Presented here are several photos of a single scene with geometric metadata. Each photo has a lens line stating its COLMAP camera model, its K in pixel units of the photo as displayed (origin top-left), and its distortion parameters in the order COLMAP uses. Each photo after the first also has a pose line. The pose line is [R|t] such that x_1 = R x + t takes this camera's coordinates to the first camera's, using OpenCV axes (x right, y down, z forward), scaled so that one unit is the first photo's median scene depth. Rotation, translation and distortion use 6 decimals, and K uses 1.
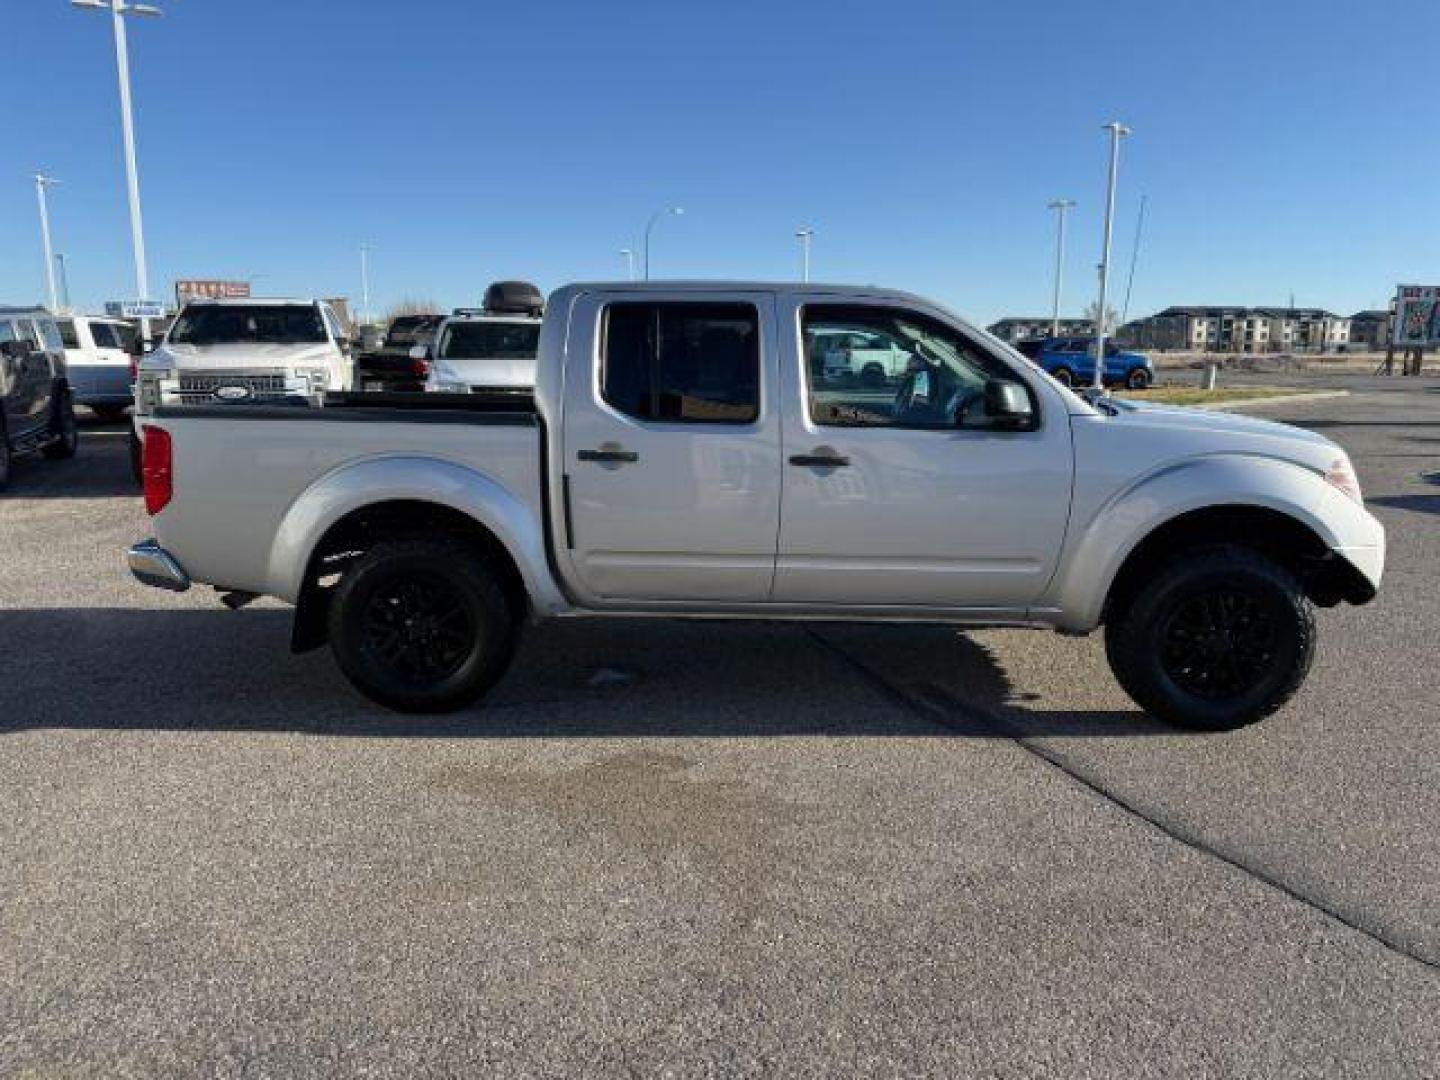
lens RADIAL K [[1016.8, 0, 720.3], [0, 1016.8, 579.2], [0, 0, 1]] dist [-0.005930, -0.006862]
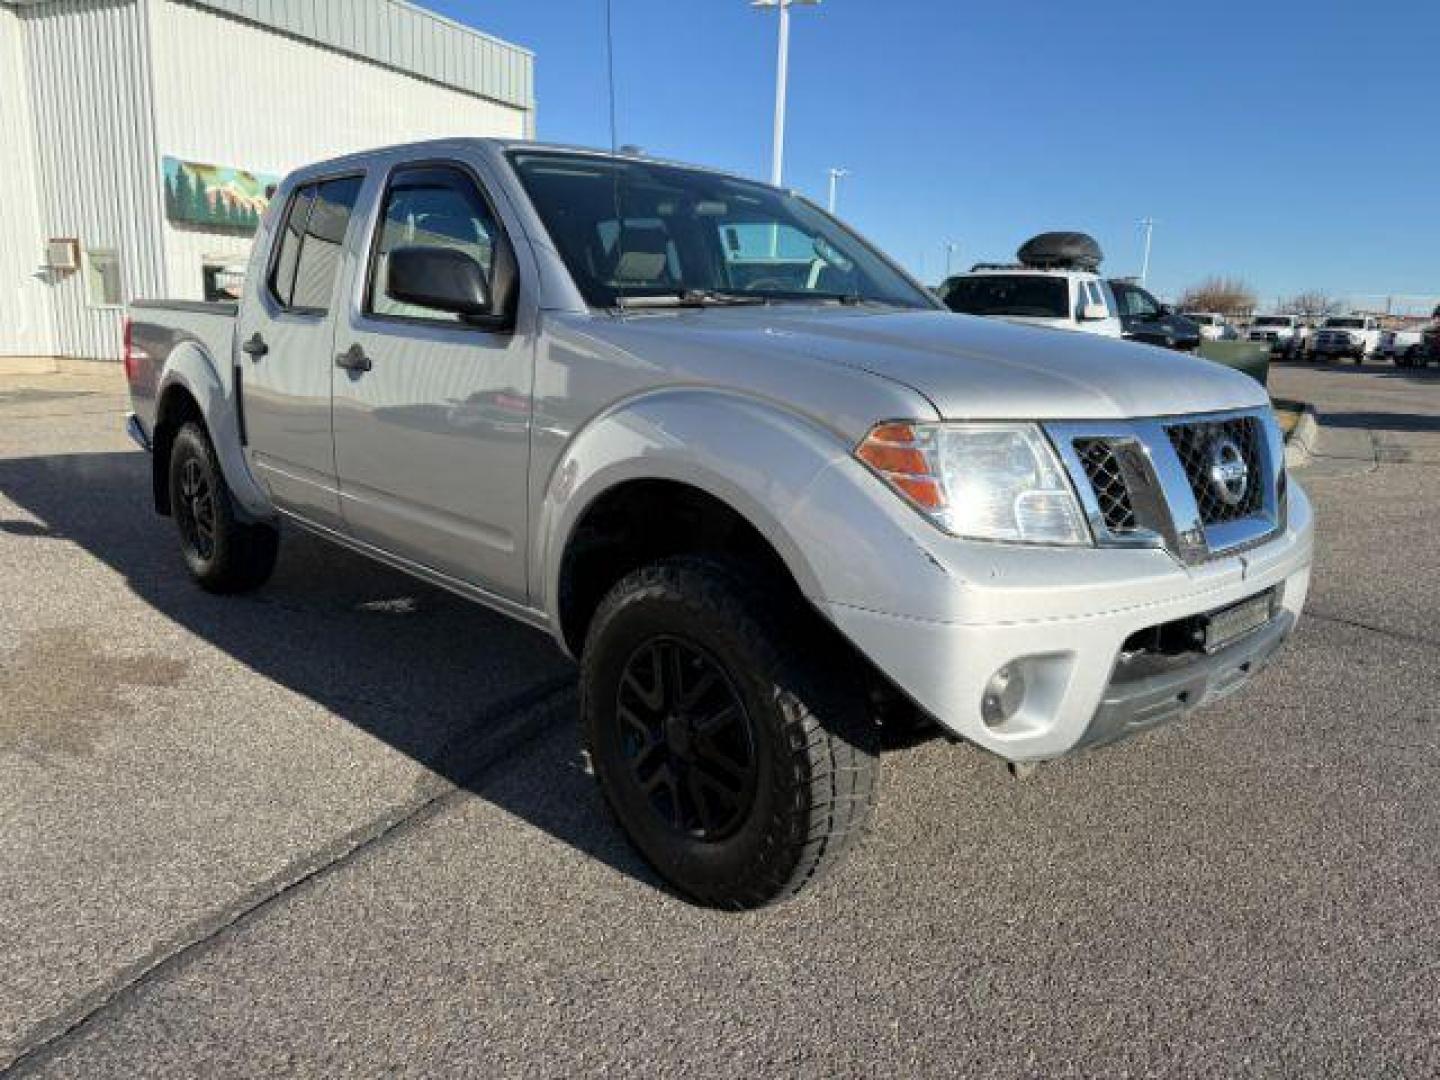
lens RADIAL K [[1001.7, 0, 720.0], [0, 1001.7, 540.0], [0, 0, 1]] dist [0.033779, -0.003488]
pose [[0.708422, 0.163403, -0.686613, 0.862549], [-0.175520, 0.983056, 0.052857, -0.073034], [0.683616, 0.083070, 0.725099, 0.635081]]
